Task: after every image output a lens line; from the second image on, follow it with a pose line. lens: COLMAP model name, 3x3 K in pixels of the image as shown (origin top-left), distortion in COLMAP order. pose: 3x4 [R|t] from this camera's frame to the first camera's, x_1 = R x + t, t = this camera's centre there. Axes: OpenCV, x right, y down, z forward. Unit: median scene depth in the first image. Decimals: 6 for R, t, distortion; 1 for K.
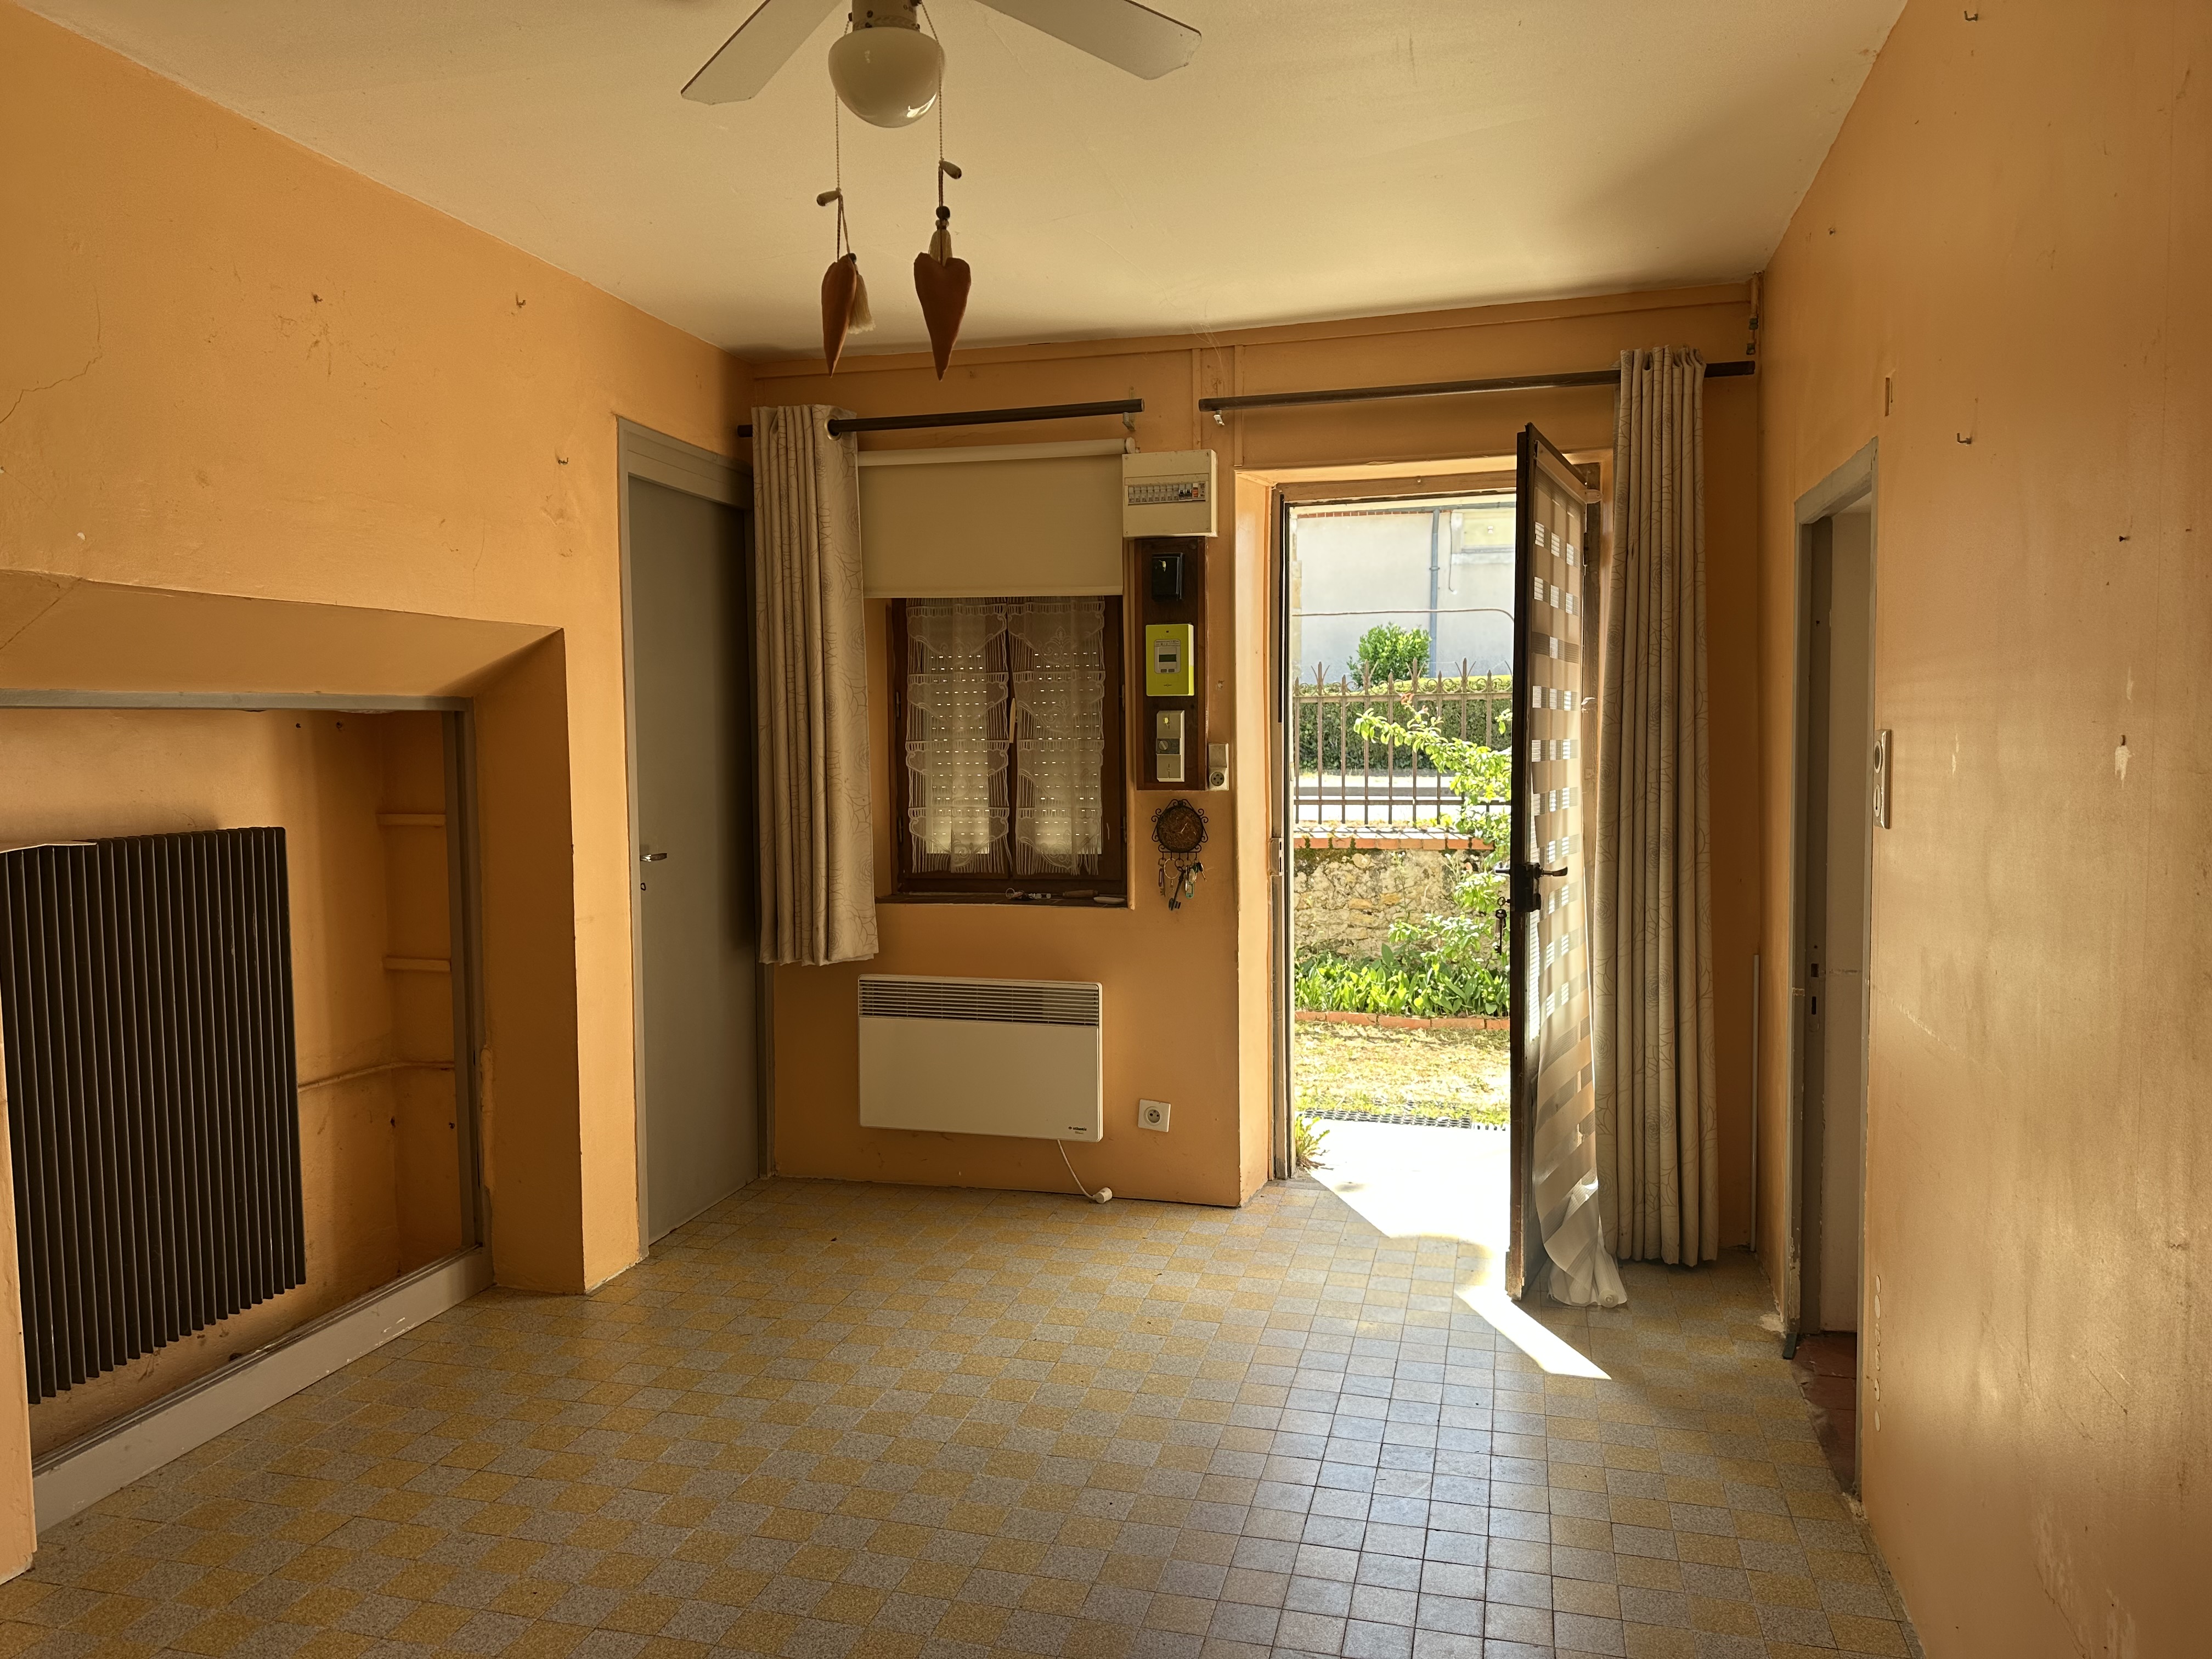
lens RADIAL K [[1547.9, 0, 1106.3], [0, 1547.9, 831.2], [0, 0, 1]] dist [0.061448, -0.074979]
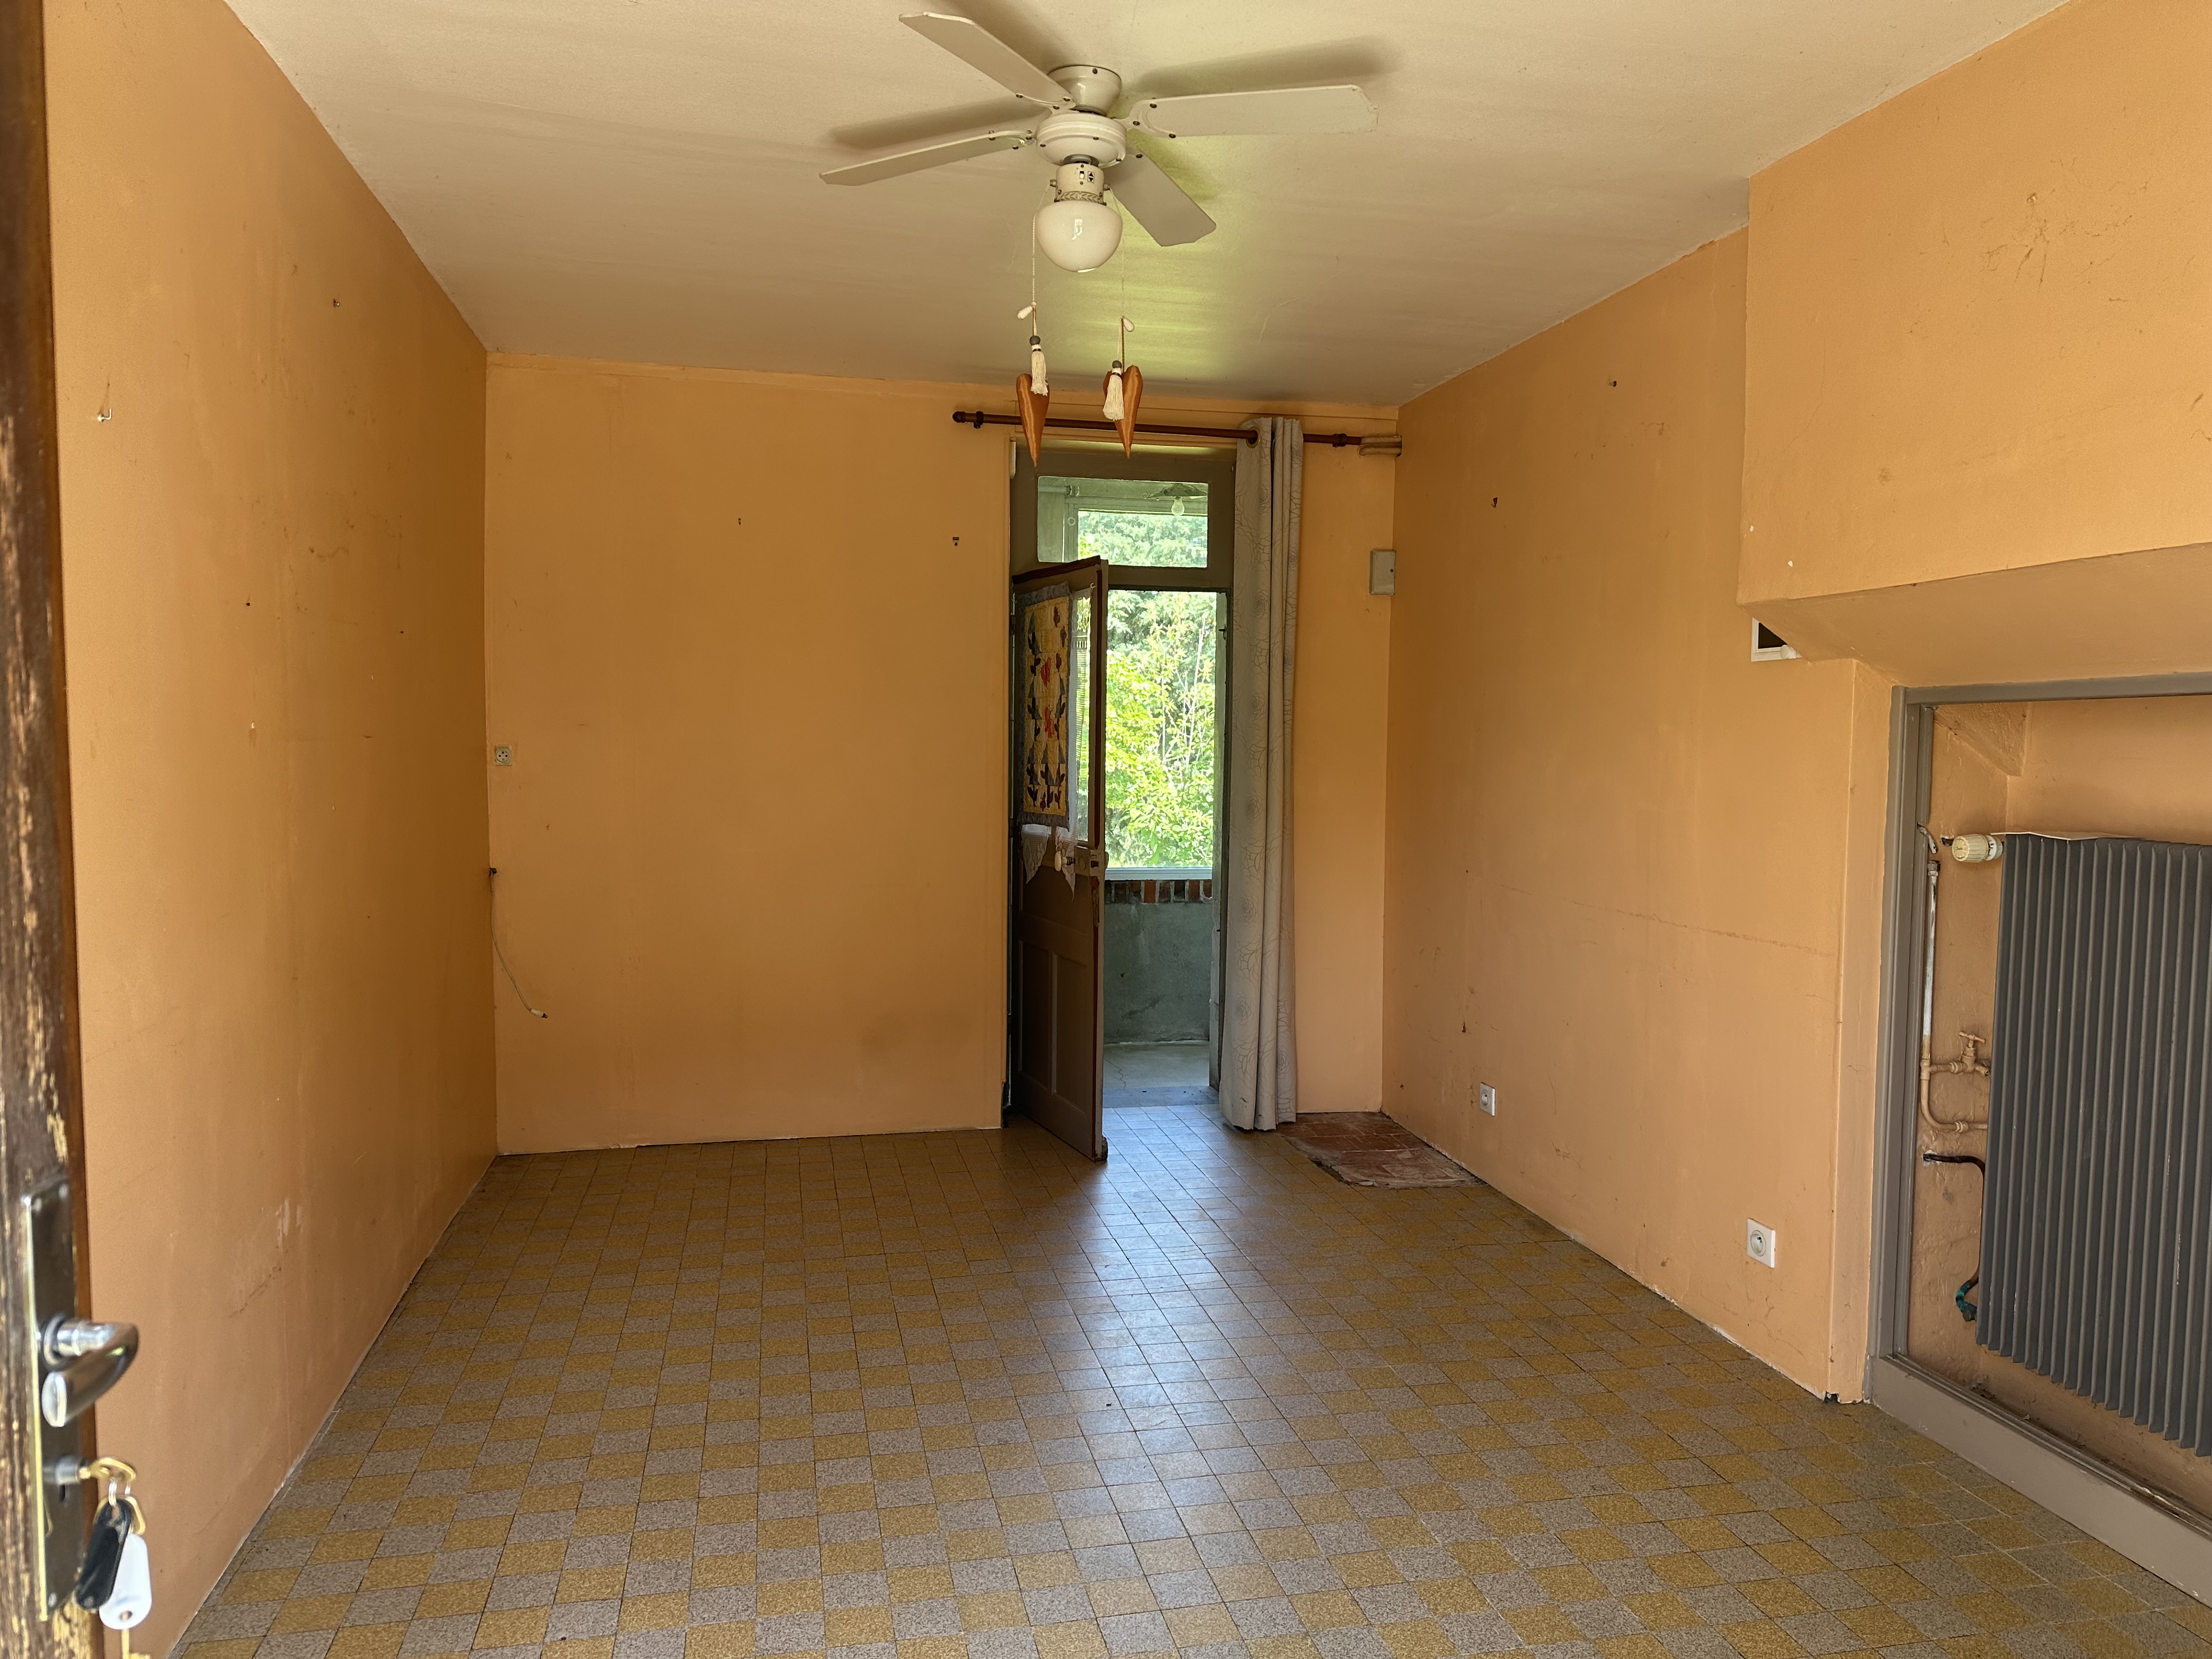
lens RADIAL K [[1547.9, 0, 1105.5], [0, 1547.9, 835.6], [0, 0, 1]] dist [0.061448, -0.074979]
pose [[-0.889772, 0.032954, -0.455215, 0.345352], [-0.028008, 0.991568, 0.126526, -0.106109], [0.455546, 0.125329, -0.881346, 1.679380]]
